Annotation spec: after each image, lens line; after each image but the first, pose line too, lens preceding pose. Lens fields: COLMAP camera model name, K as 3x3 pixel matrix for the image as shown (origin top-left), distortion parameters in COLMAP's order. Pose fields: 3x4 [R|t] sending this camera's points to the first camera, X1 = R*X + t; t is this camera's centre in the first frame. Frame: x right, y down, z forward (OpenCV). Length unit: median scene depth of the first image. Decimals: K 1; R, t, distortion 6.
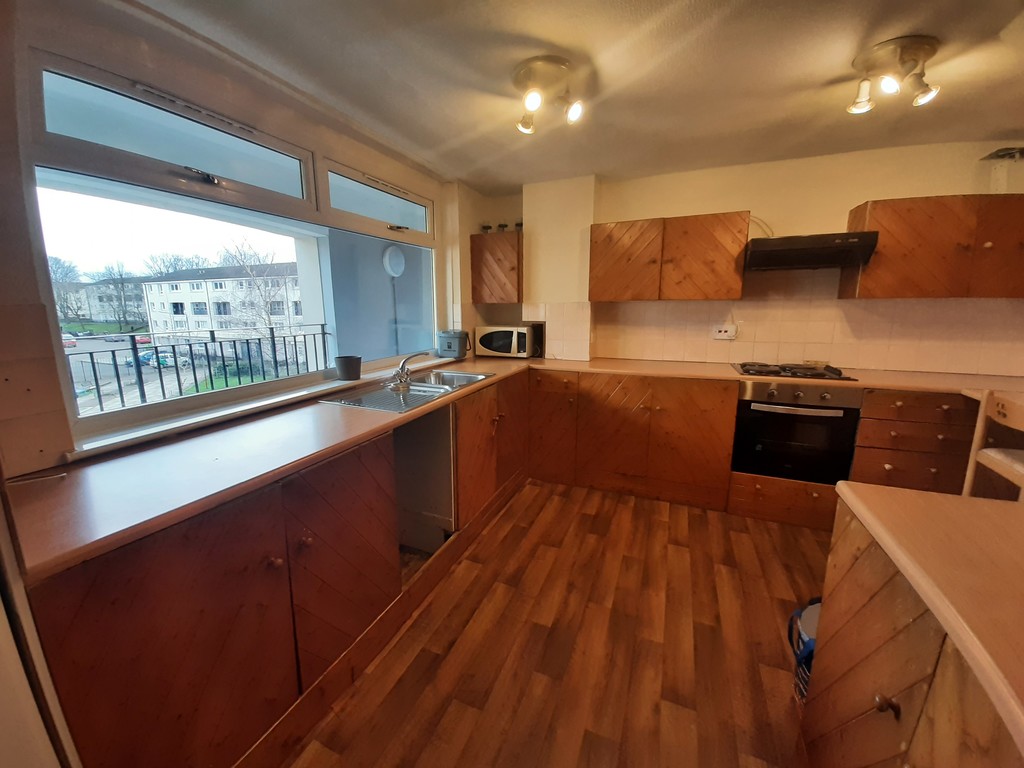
lens RADIAL K [[400.6, 0, 503.9], [0, 400.6, 379.7], [0, 0, 1]] dist [-0.000547, -0.000216]
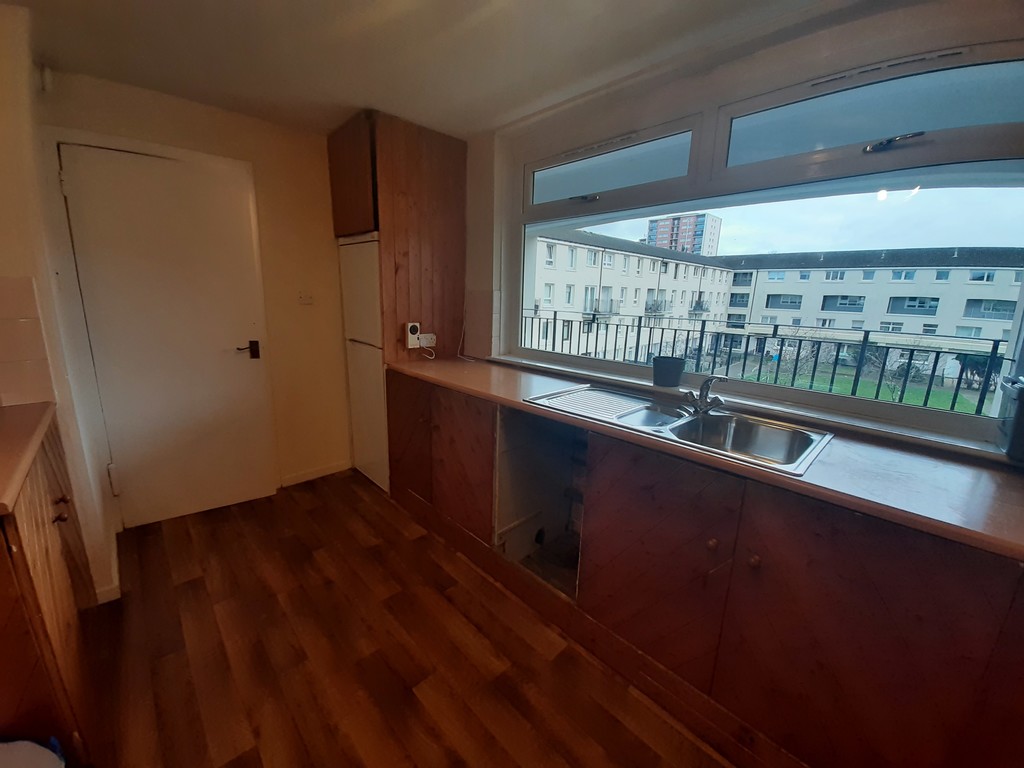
lens RADIAL K [[410.6, 0, 507.4], [0, 410.6, 386.1], [0, 0, 1]] dist [-0.000583, -0.000157]
pose [[-0.406637, 0.206171, -0.890022, 0.601576], [-0.190127, 0.933776, 0.303173, -0.234480], [0.893587, 0.292499, -0.340510, 1.172041]]
